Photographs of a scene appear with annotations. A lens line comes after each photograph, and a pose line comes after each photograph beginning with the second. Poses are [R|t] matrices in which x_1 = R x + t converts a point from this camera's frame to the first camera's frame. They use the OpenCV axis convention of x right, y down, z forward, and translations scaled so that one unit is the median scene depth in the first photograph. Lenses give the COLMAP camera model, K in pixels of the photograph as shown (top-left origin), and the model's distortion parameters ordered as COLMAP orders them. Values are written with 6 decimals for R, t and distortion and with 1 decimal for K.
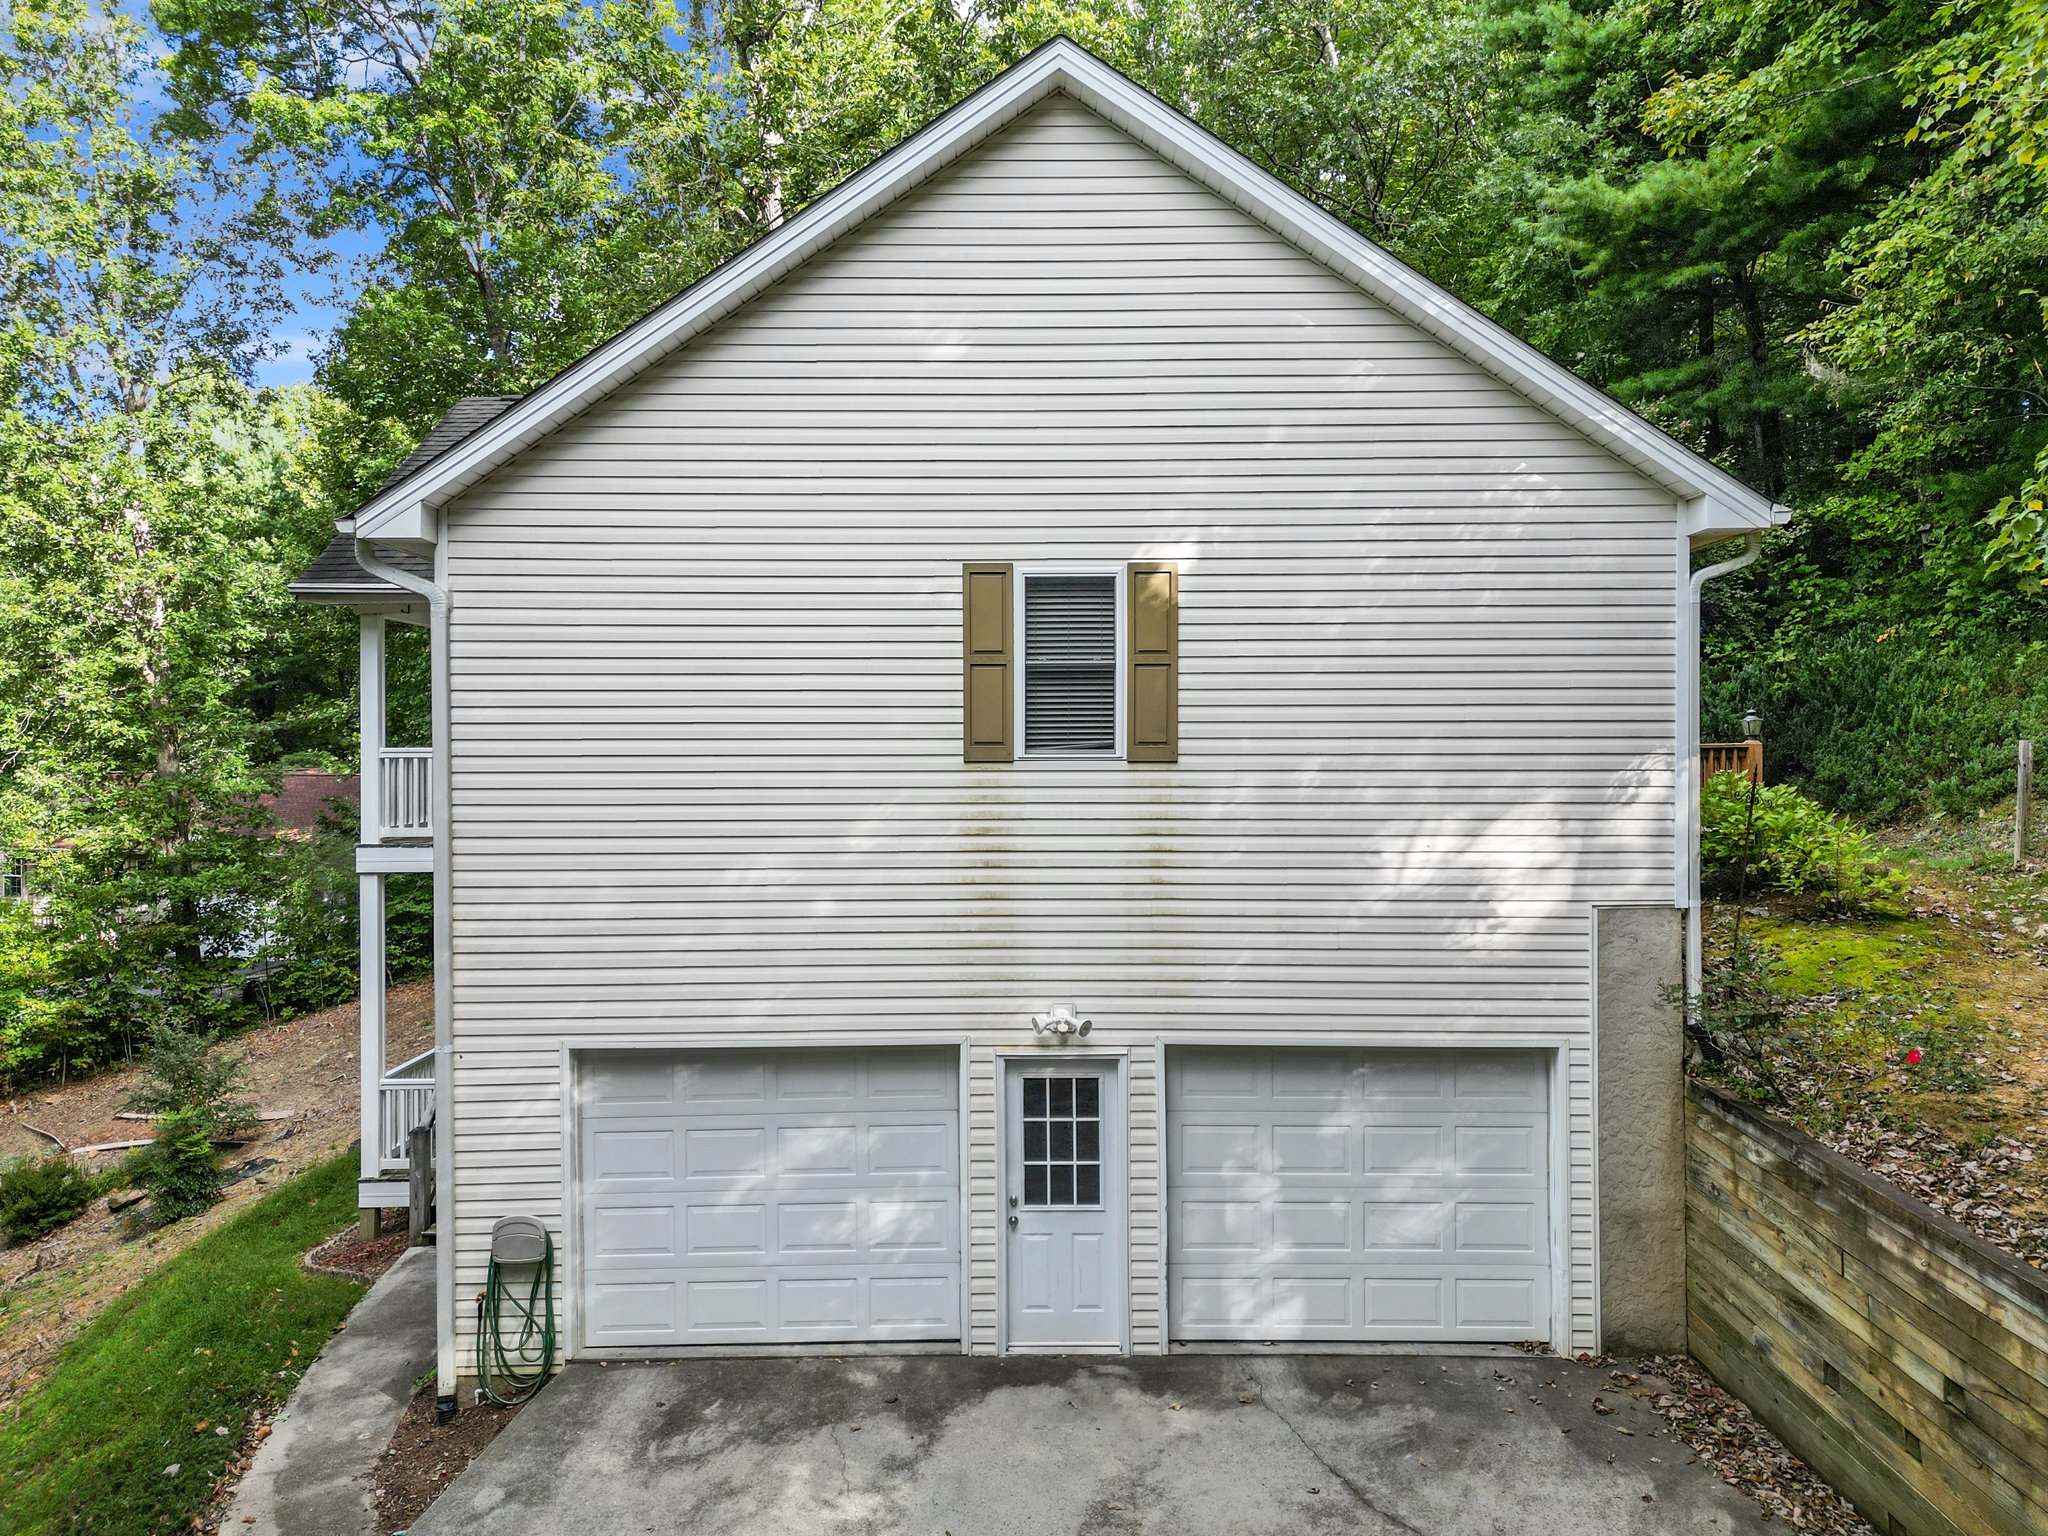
lens RADIAL K [[1430.0, 0, 1025.2], [0, 1430.0, 774.6], [0, 0, 1]] dist [0.085602, -0.080812]
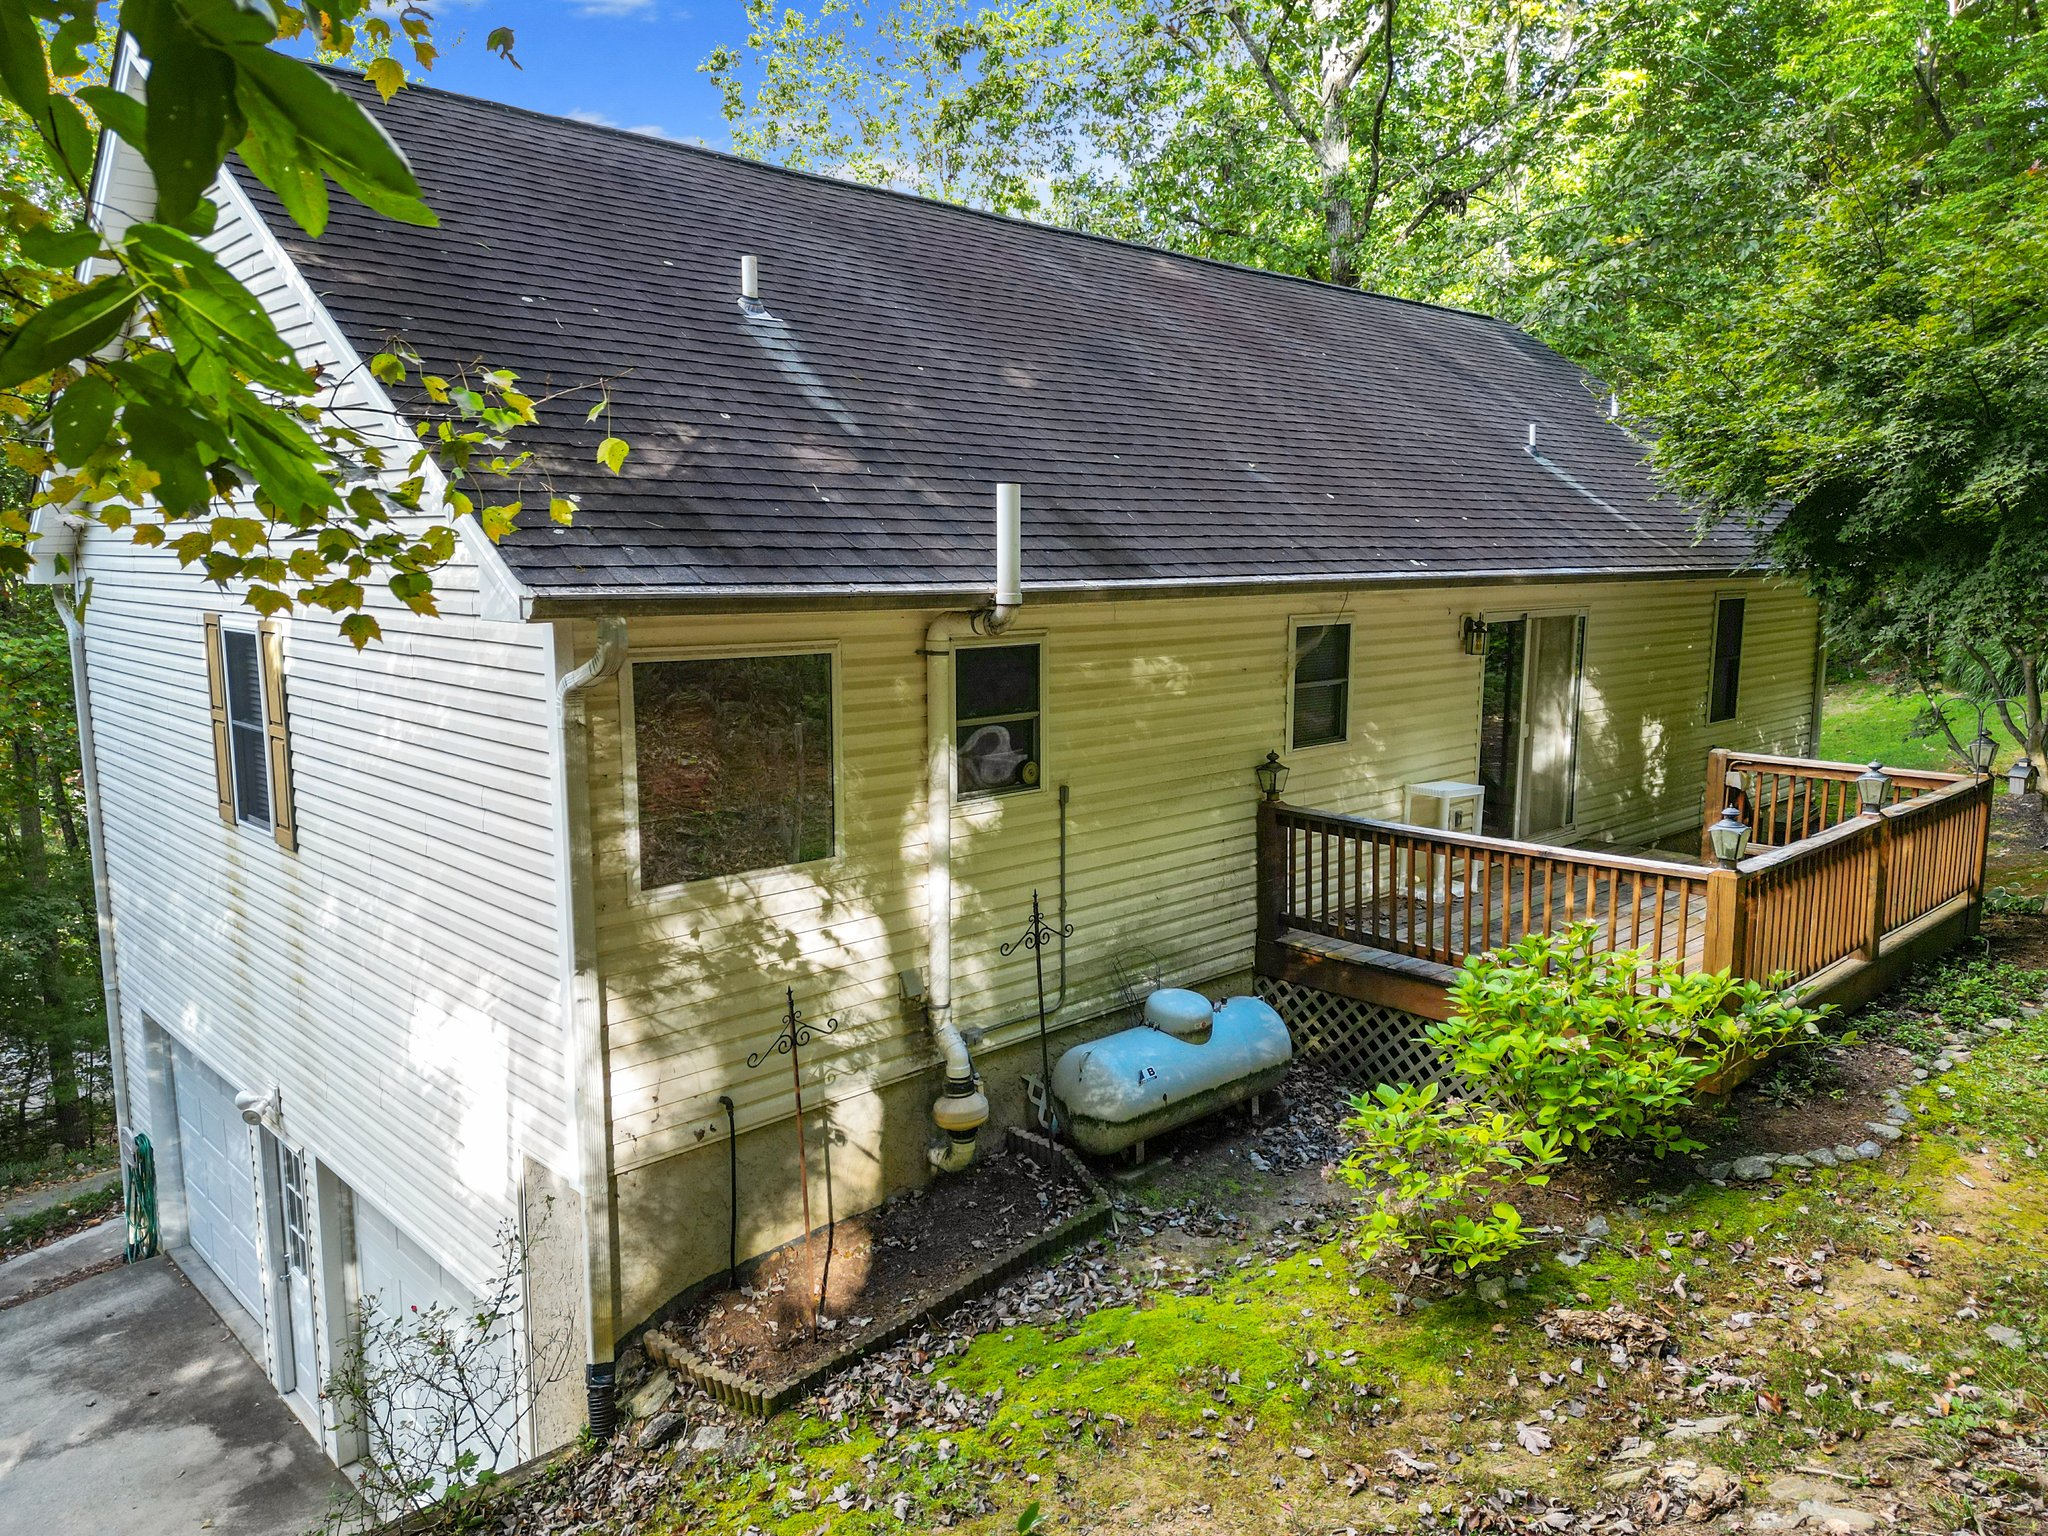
lens RADIAL K [[1430.0, 0, 1025.2], [0, 1430.0, 774.6], [0, 0, 1]] dist [0.085602, -0.080812]
pose [[0.693556, 0.116543, -0.710913, 1.034365], [-0.012951, 0.988685, 0.149444, -0.192780], [0.720286, -0.094441, 0.687218, 0.717045]]
